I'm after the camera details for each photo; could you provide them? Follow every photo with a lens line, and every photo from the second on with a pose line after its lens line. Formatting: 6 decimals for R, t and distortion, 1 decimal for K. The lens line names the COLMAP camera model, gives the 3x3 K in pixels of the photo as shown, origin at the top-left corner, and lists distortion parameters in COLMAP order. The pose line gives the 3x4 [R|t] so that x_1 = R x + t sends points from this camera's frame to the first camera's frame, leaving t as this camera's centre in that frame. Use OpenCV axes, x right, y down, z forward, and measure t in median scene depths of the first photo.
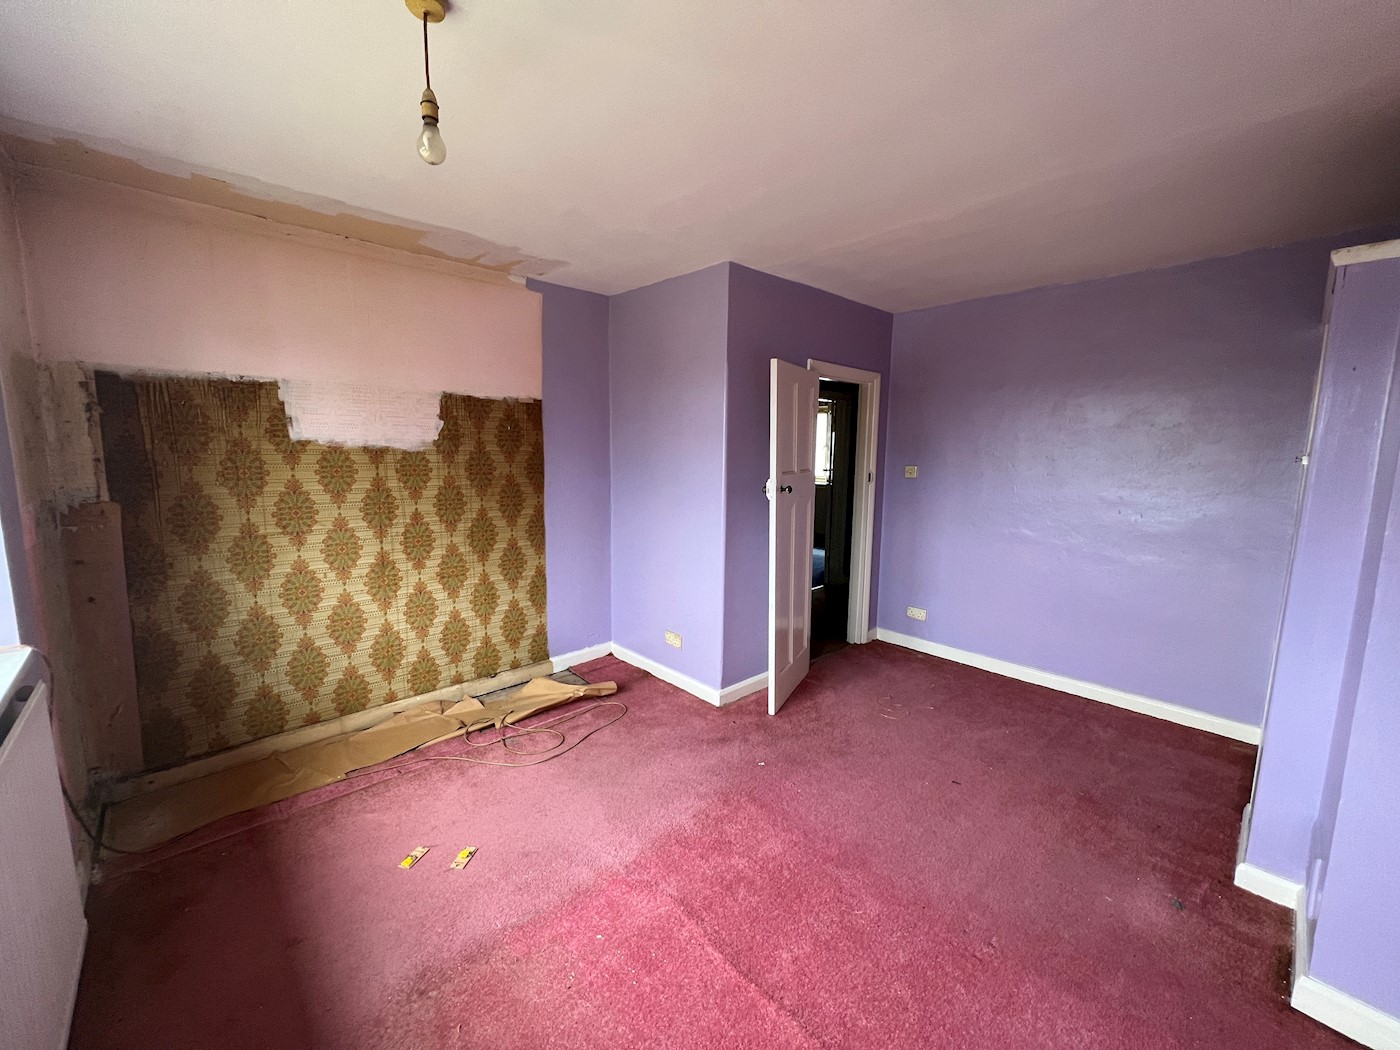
lens RADIAL K [[560.1, 0, 694.9], [0, 560.1, 524.0], [0, 0, 1]] dist [-0.000021, 0.000505]
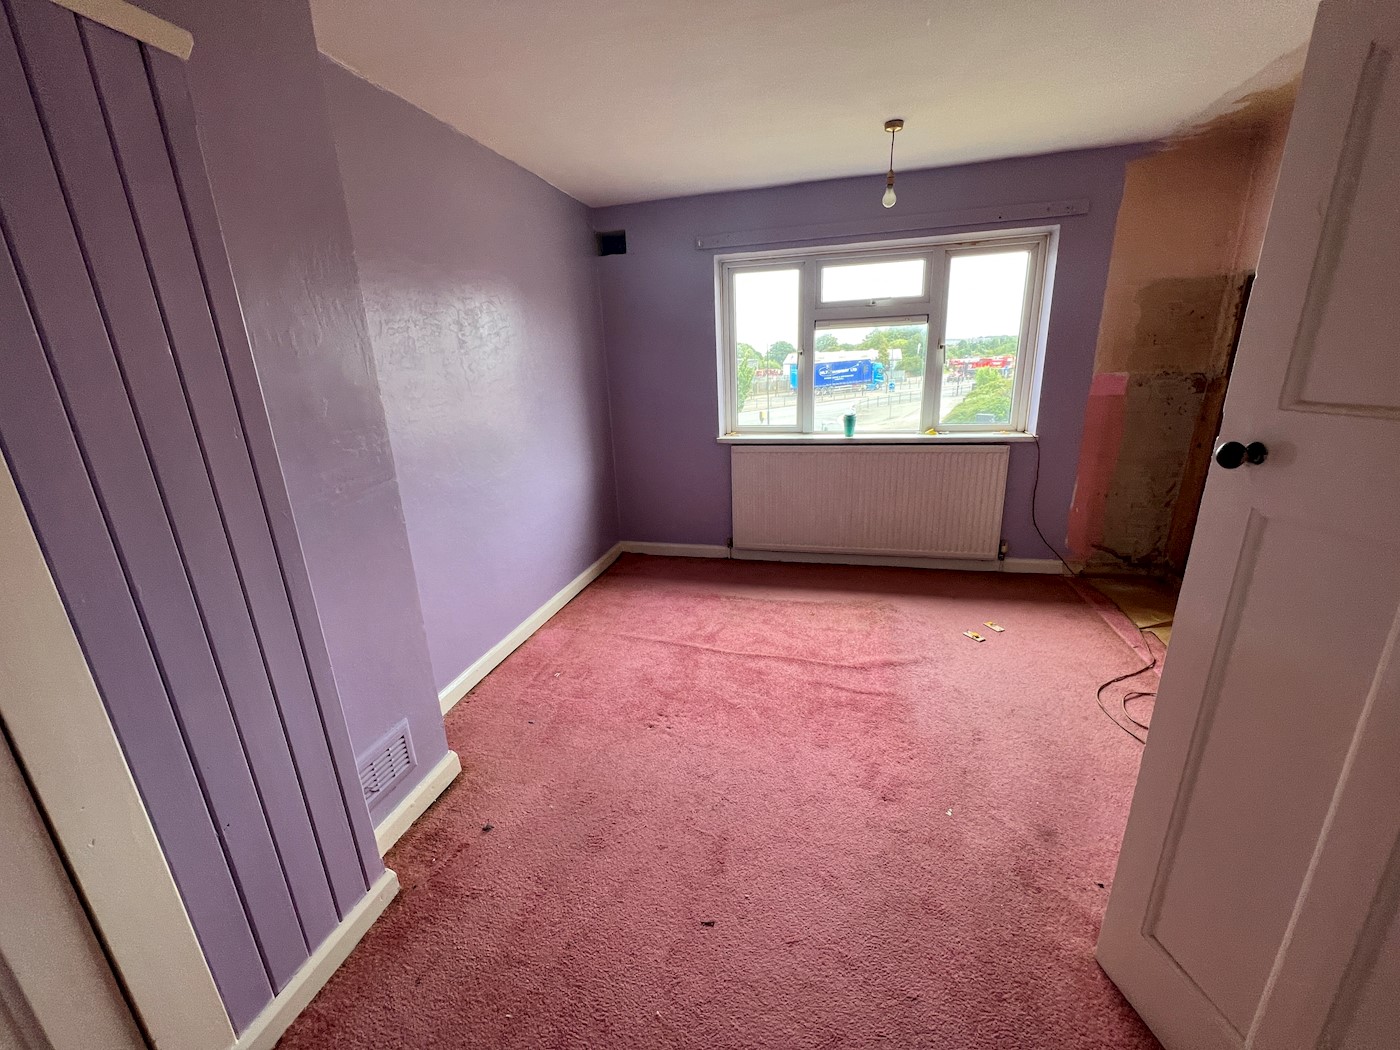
lens RADIAL K [[564.3, 0, 691.3], [0, 564.3, 533.0], [0, 0, 1]] dist [-0.001019, 0.000191]
pose [[-0.841723, 0.181720, -0.508409, 0.631999], [-0.044029, 0.915417, 0.400091, -0.141525], [0.538111, 0.359150, -0.762527, 1.138617]]
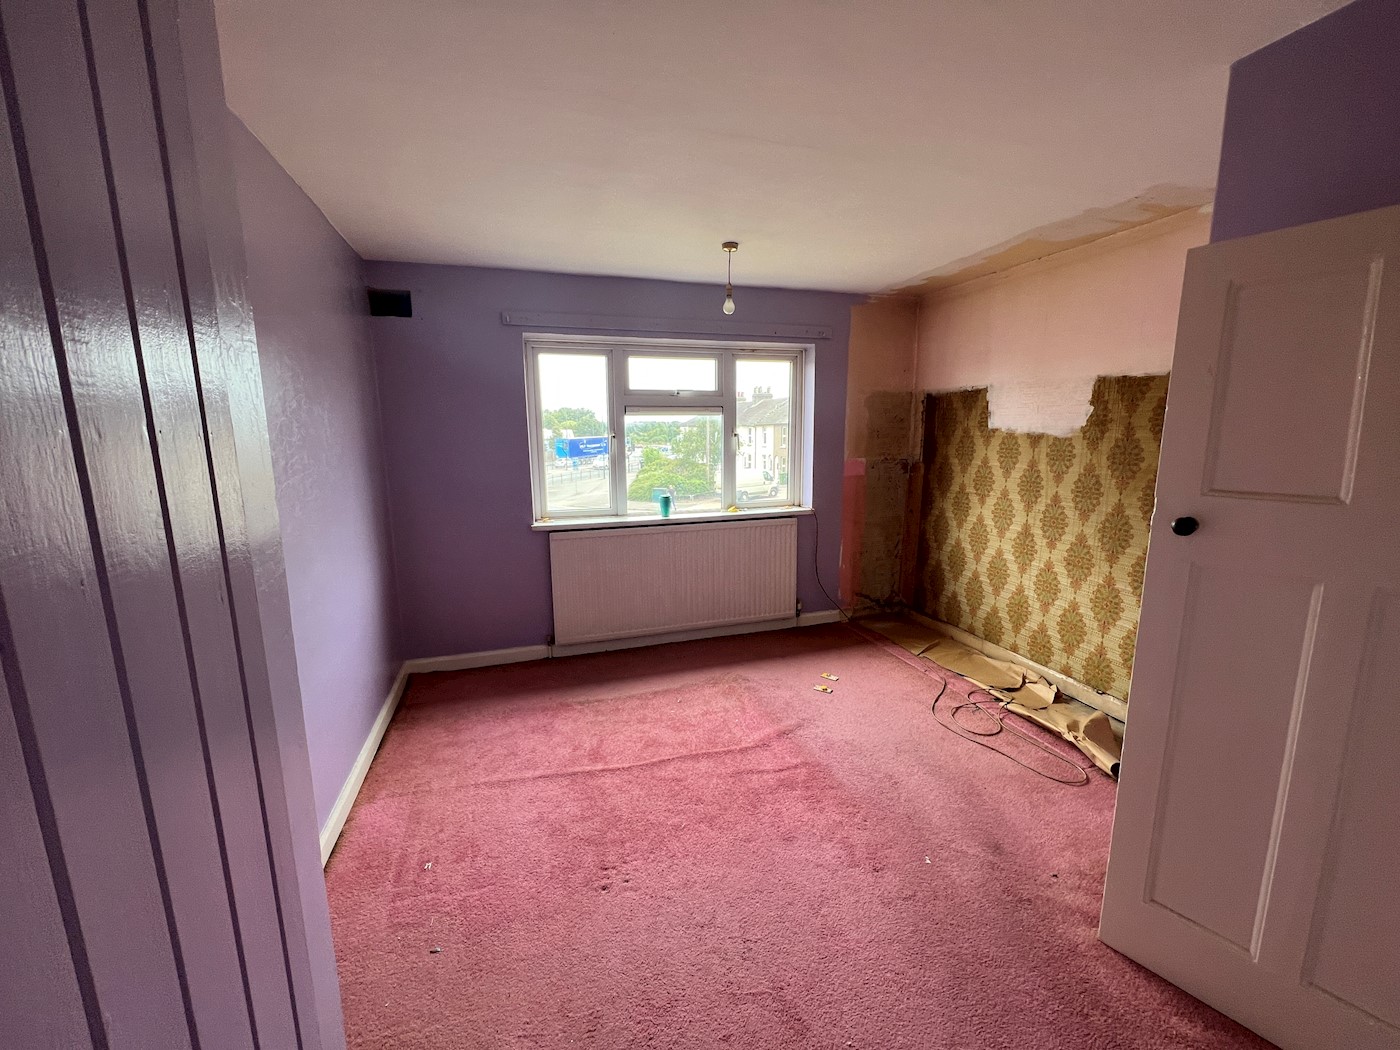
lens RADIAL K [[567.4, 0, 699.9], [0, 567.4, 530.9], [0, 0, 1]] dist [-0.000754, 0.000009]
pose [[-0.423307, 0.153774, -0.892841, 0.792617], [-0.122091, 0.966818, 0.224401, -0.118999], [0.897722, 0.203999, -0.390487, 0.860434]]
